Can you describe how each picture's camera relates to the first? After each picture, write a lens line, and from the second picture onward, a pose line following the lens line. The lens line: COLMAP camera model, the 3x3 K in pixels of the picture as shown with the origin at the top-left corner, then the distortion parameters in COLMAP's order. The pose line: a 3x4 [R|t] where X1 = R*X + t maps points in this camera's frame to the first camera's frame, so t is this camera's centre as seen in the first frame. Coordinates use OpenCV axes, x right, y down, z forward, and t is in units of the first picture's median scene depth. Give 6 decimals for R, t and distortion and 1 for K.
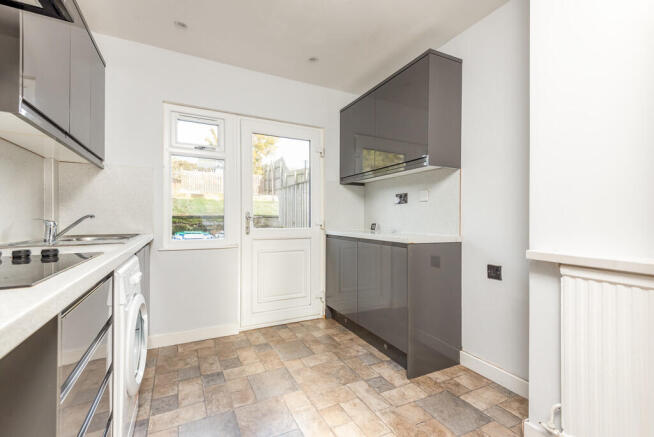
lens RADIAL K [[298.3, 0, 327.0], [0, 298.3, 218.5], [0, 0, 1]] dist [0.082352, -0.000366]
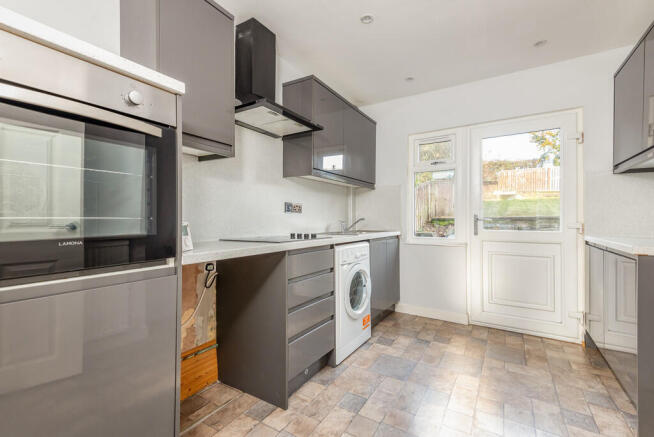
lens RADIAL K [[298.3, 0, 327.0], [0, 298.3, 218.5], [0, 0, 1]] dist [0.082352, -0.000366]
pose [[0.546884, -0.006529, -0.837183, 0.381077], [0.001237, 0.999975, -0.006990, 0.000766], [0.837207, 0.002788, 0.546878, -0.035787]]
